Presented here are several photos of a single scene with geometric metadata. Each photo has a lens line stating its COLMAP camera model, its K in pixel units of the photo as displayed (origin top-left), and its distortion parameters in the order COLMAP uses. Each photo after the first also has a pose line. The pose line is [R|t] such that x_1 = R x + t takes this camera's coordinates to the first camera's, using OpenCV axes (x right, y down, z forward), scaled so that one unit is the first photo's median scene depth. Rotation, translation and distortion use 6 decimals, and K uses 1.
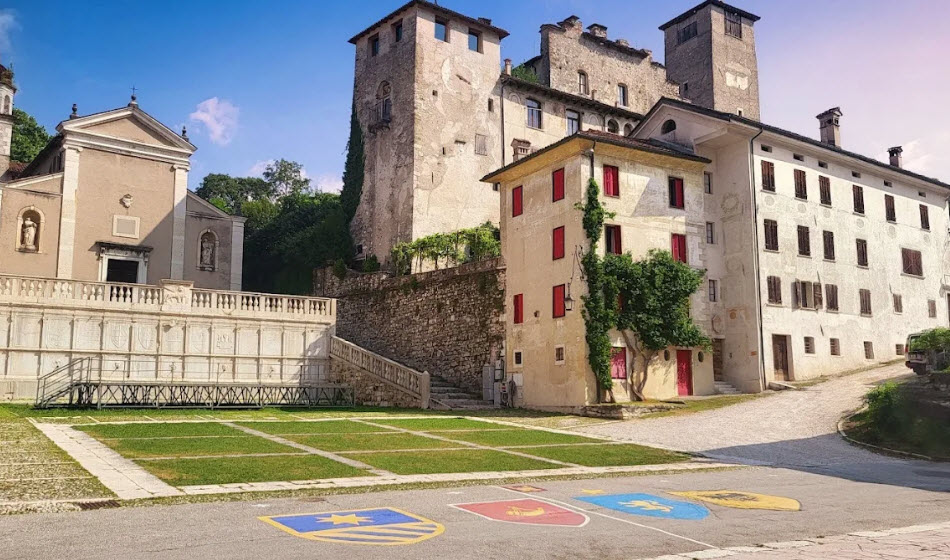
lens RADIAL K [[746.5, 0, 473.5], [0, 746.5, 278.6], [0, 0, 1]] dist [0.008218, 0.001962]
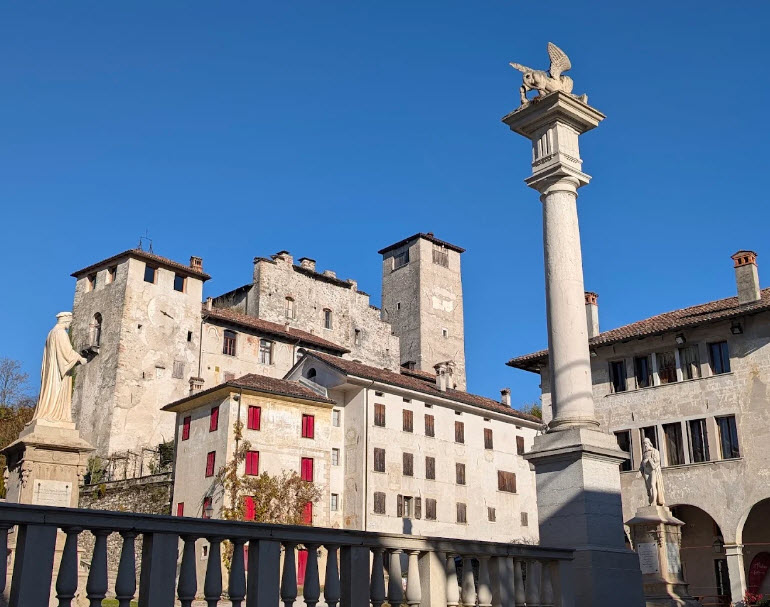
lens RADIAL K [[876.2, 0, 385.9], [0, 876.2, 303.8], [0, 0, 1]] dist [0.051699, 0.000000]
pose [[0.986591, 0.054772, 0.153747, 0.140148], [-0.024958, 0.981559, -0.189524, -0.032436], [-0.161292, 0.183146, 0.969764, -0.517813]]
